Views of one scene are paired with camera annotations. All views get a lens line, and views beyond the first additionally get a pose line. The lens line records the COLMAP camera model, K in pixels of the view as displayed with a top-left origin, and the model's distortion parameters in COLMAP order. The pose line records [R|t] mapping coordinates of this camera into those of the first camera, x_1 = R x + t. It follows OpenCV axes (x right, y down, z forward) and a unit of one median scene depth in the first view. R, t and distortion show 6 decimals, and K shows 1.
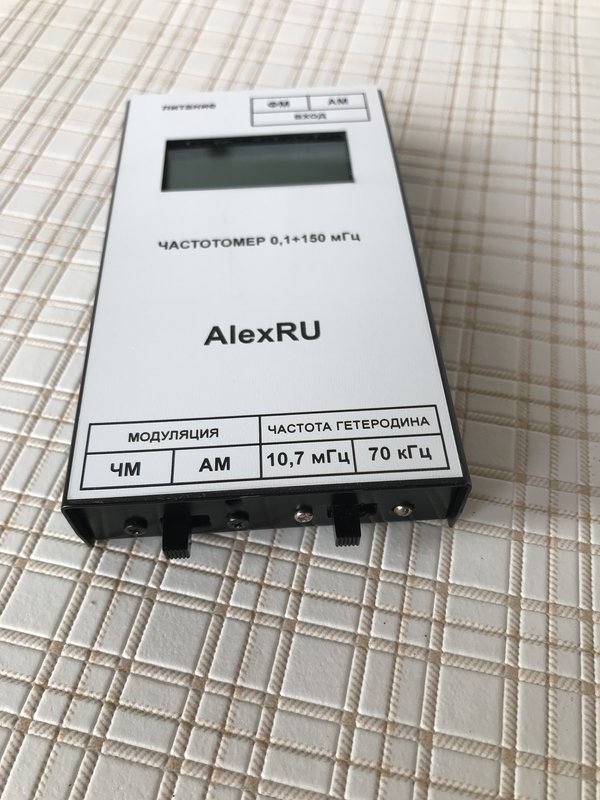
lens RADIAL K [[662.3, 0, 301.7], [0, 662.3, 394.2], [0, 0, 1]] dist [0.083091, -0.085446]
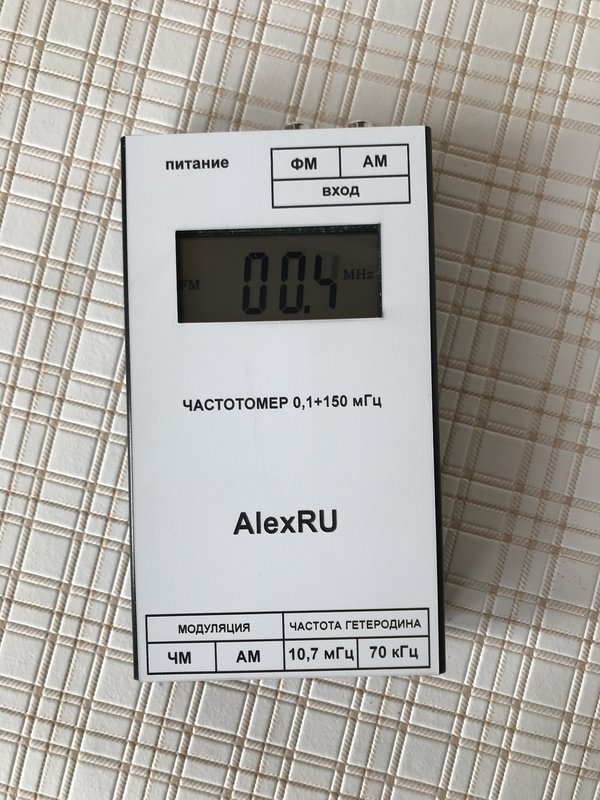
lens RADIAL K [[662.3, 0, 301.1], [0, 662.3, 403.8], [0, 0, 1]] dist [0.083091, -0.085446]
pose [[0.999495, 0.031634, 0.003053, -0.045586], [-0.027715, 0.820553, 0.570899, -0.970405], [0.015555, -0.570695, 0.821015, 0.206729]]
